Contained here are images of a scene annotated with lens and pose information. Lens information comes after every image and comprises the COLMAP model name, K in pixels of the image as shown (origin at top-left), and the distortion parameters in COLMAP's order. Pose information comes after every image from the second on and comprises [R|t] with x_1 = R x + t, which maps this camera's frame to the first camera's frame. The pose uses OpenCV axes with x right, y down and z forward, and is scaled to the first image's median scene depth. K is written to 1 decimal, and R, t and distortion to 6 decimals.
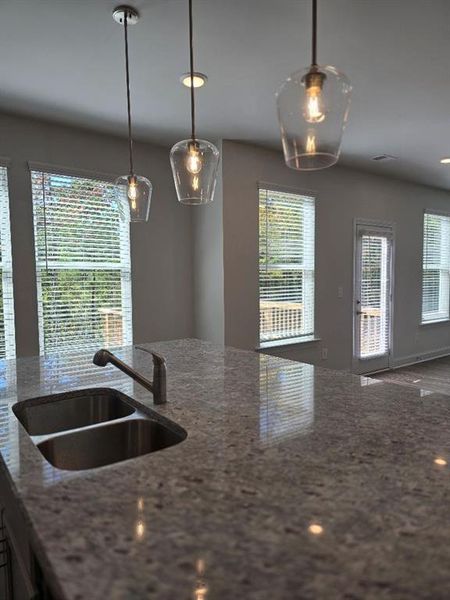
lens RADIAL K [[398.8, 0, 226.6], [0, 398.8, 303.9], [0, 0, 1]] dist [0.031183, -0.007916]
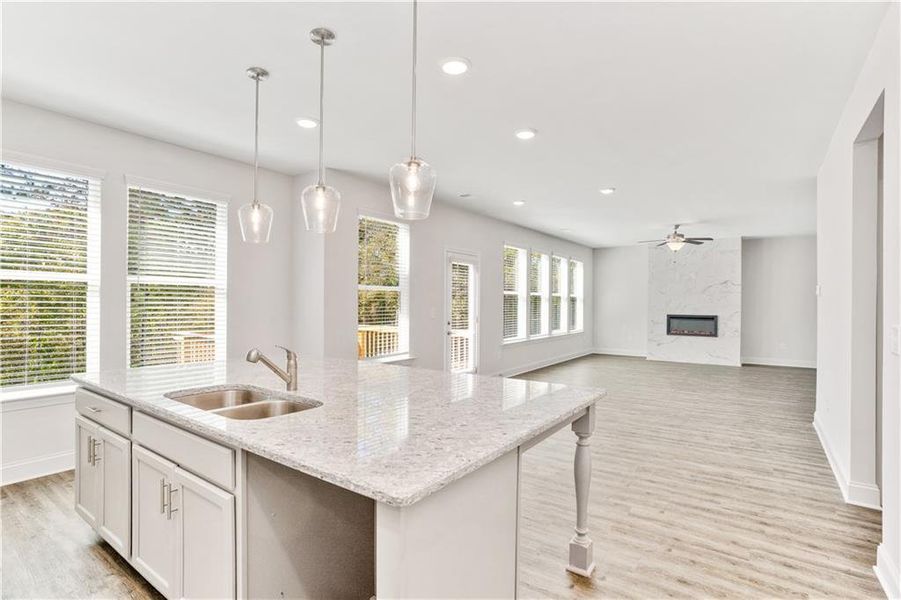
lens RADIAL K [[439.2, 0, 449.6], [0, 439.2, 299.3], [0, 0, 1]] dist [-0.050558, 0.000992]
pose [[0.951784, 0.018127, 0.306232, -0.120043], [0.004458, 0.997330, -0.072892, 0.066720], [-0.306736, 0.070743, 0.949162, -0.462439]]
